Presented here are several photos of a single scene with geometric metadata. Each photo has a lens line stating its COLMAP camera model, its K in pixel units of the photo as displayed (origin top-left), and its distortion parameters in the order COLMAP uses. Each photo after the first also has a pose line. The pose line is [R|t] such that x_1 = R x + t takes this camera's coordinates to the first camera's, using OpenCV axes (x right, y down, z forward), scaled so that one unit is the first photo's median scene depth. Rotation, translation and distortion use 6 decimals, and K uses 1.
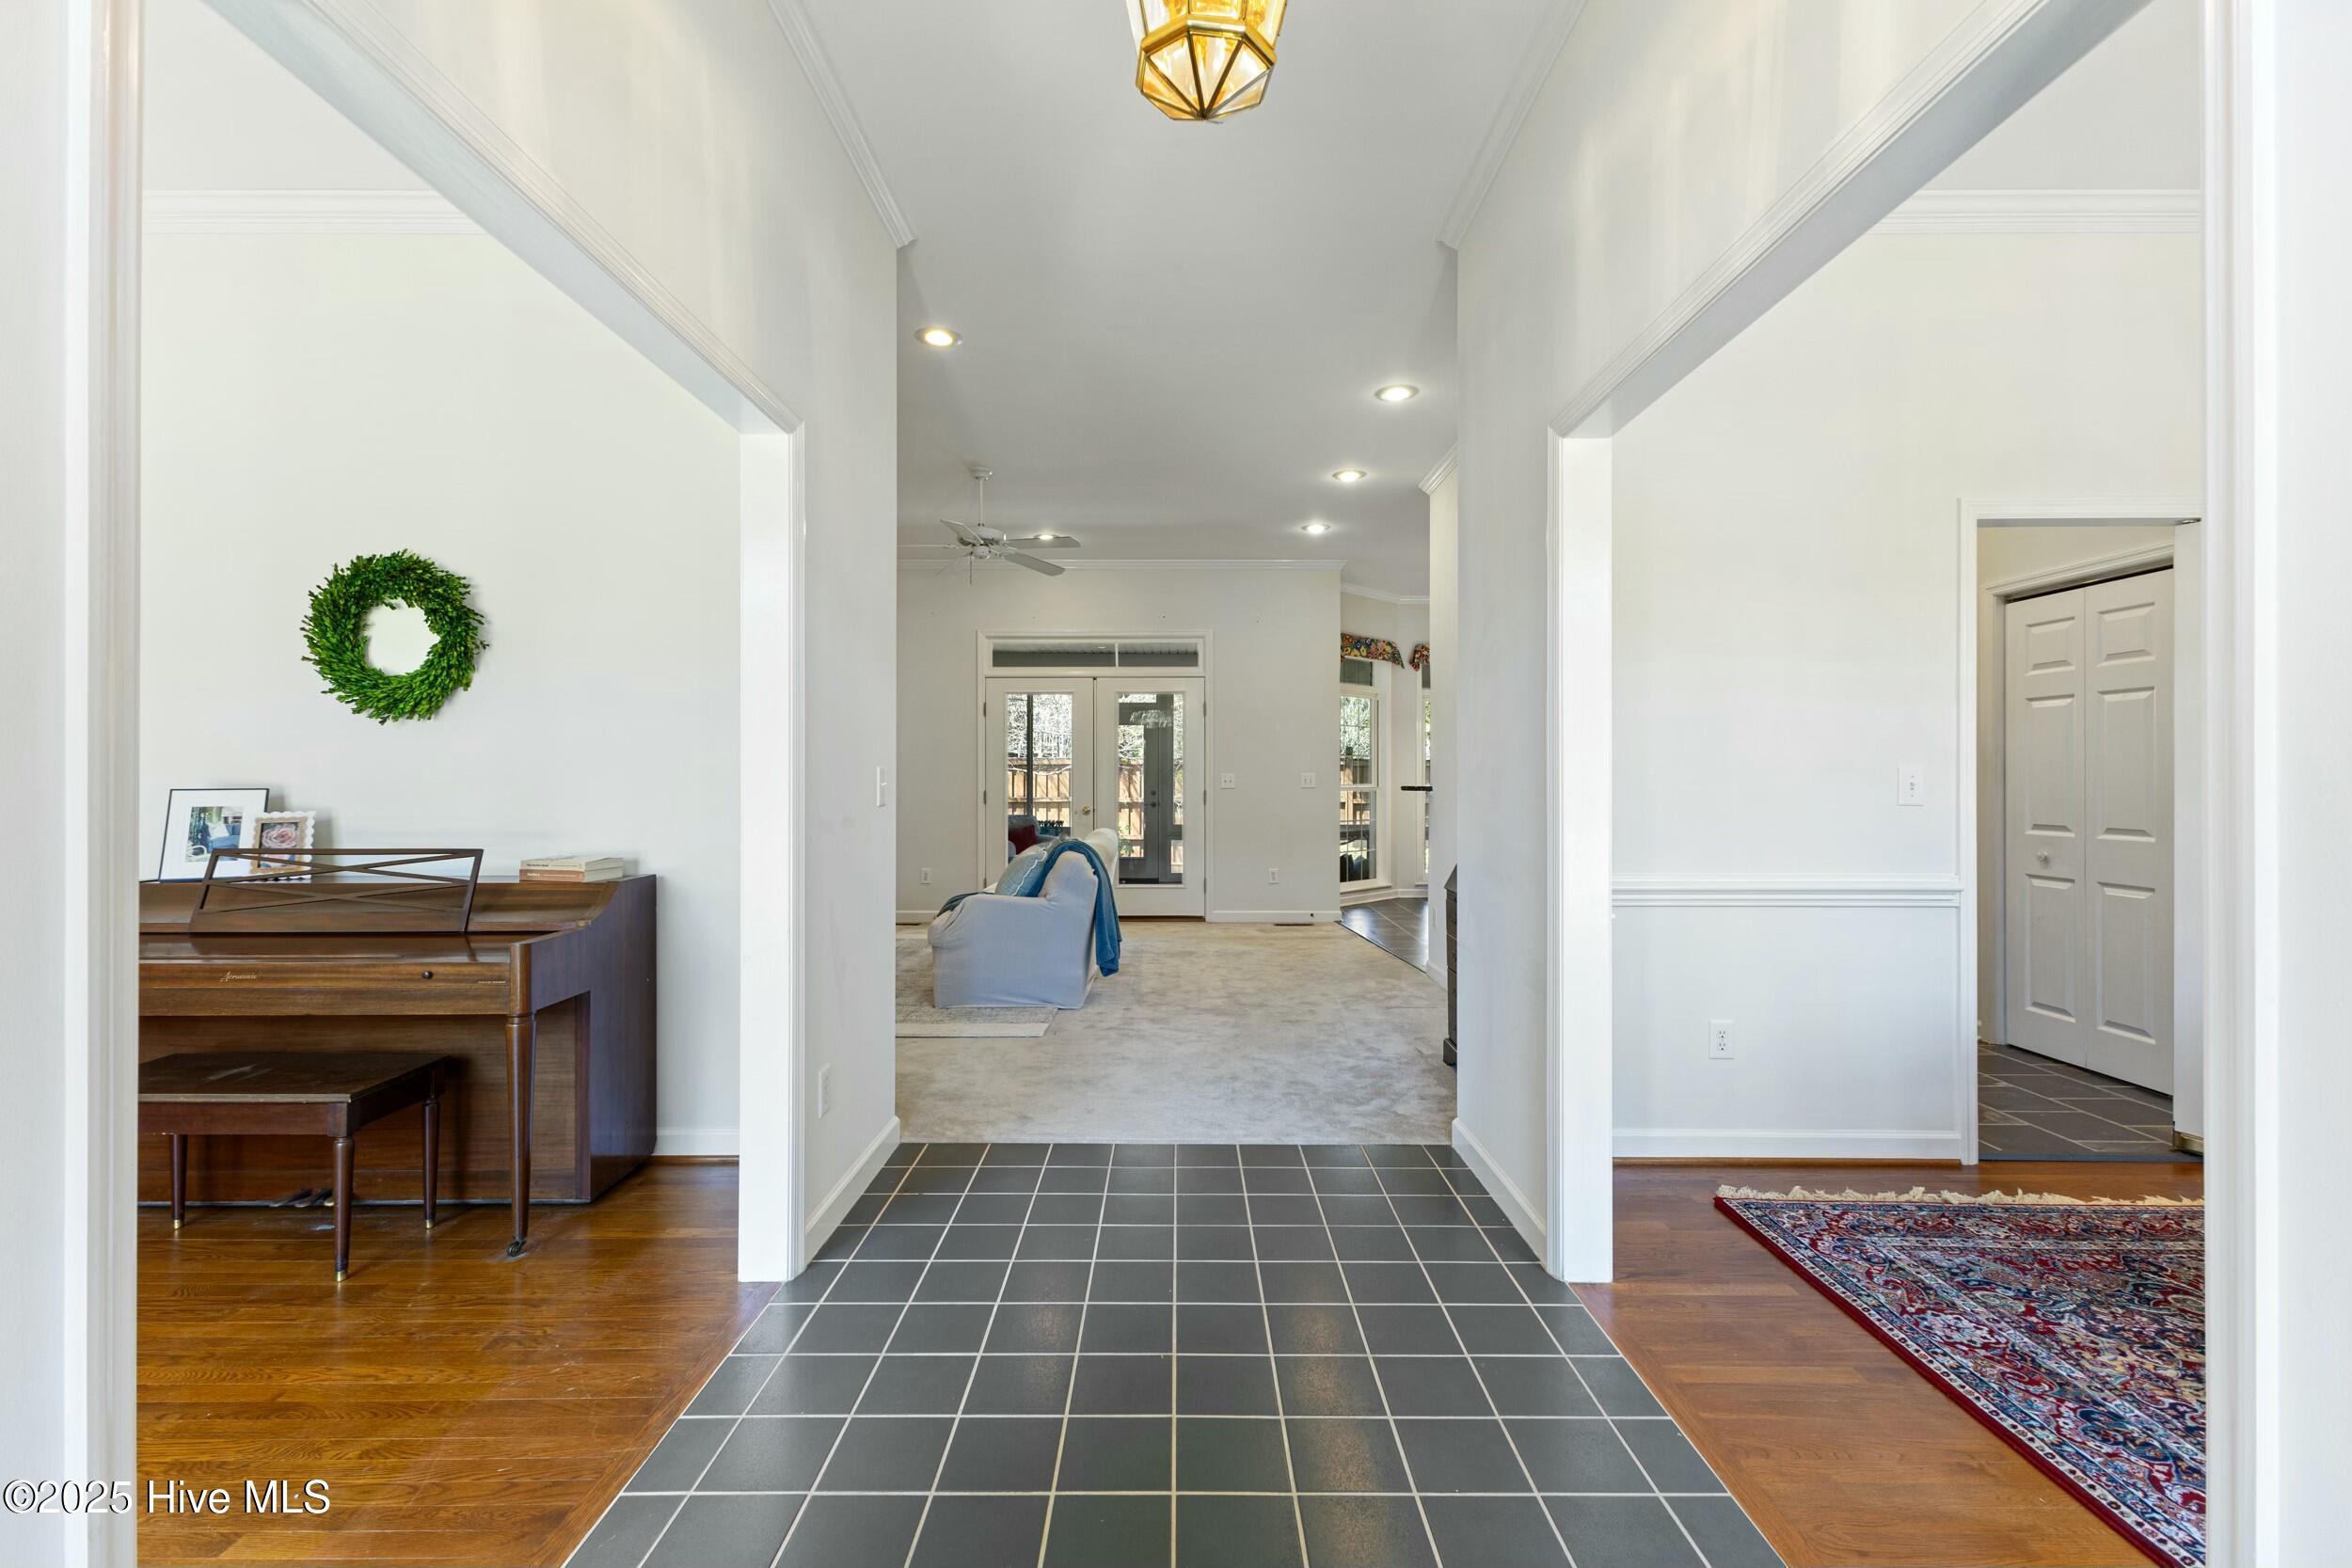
lens RADIAL K [[1011.4, 0, 1174.7], [0, 1011.4, 778.9], [0, 0, 1]] dist [0.007736, -0.000296]
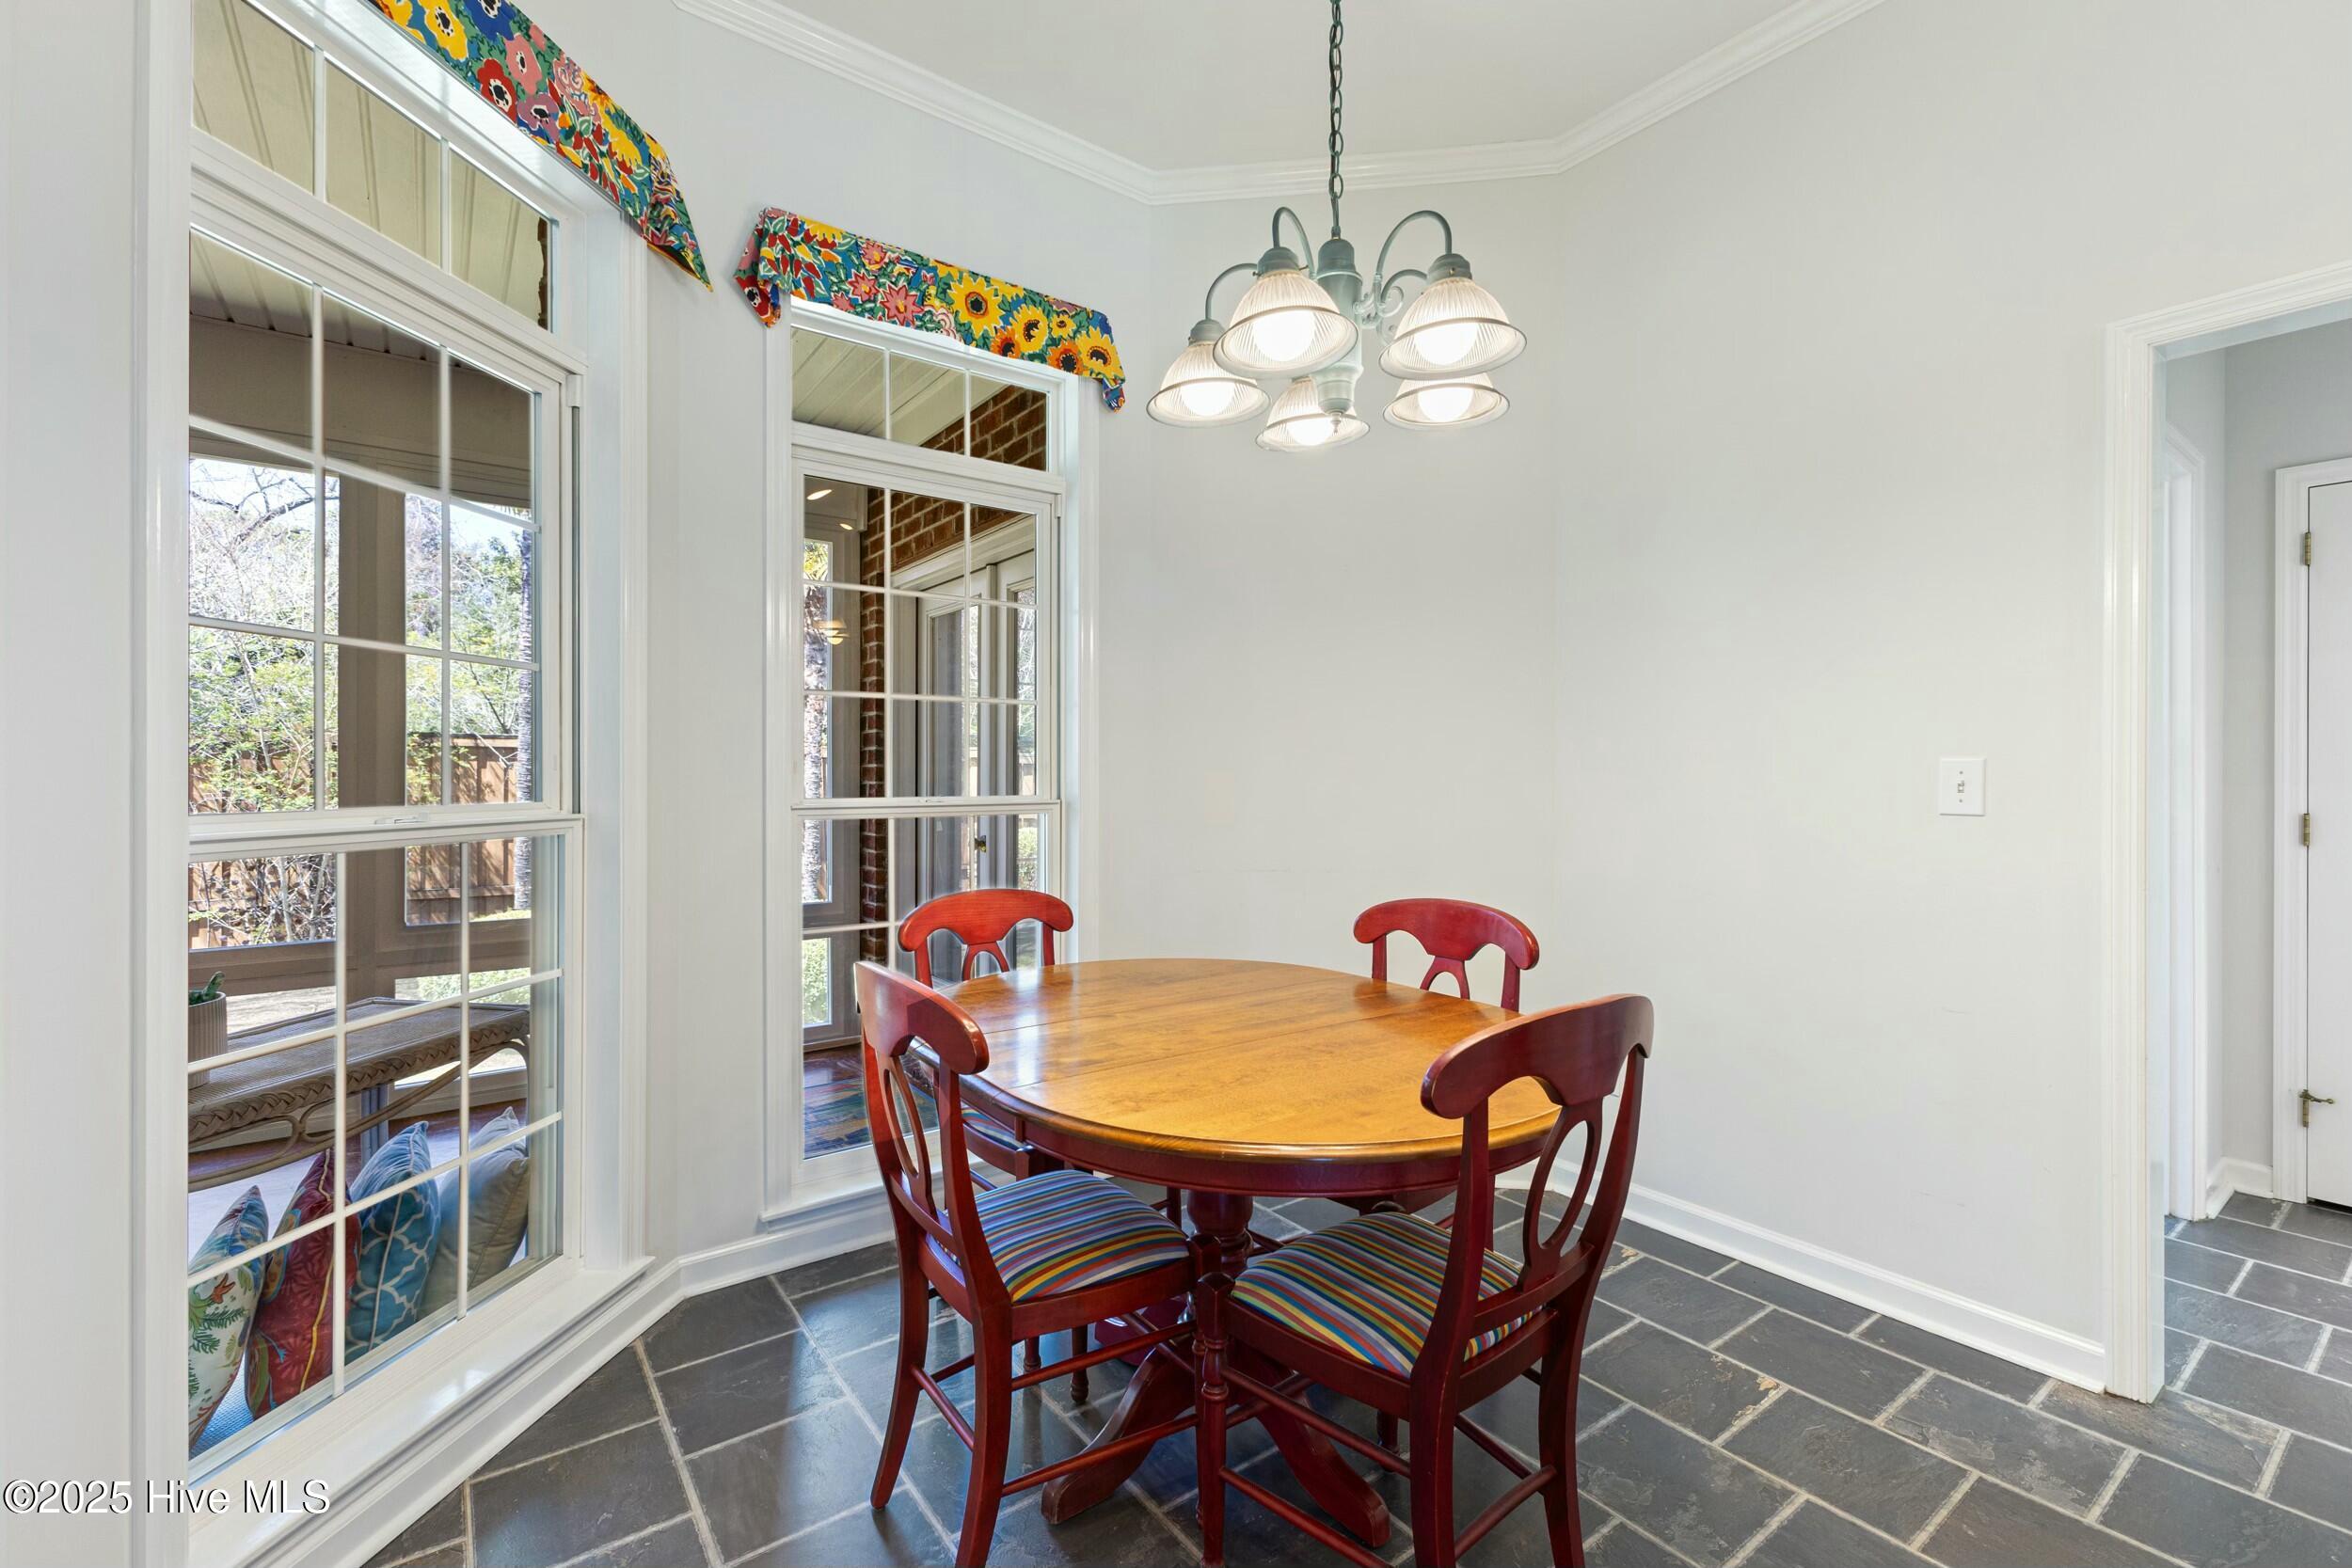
lens RADIAL K [[1011.4, 0, 1171.1], [0, 1011.4, 775.3], [0, 0, 1]] dist [0.007736, -0.000296]
pose [[0.801108, 0.005882, 0.598491, 0.175304], [-0.012645, 0.999895, 0.007098, -0.006420], [-0.598386, -0.013254, 0.801098, 0.760707]]
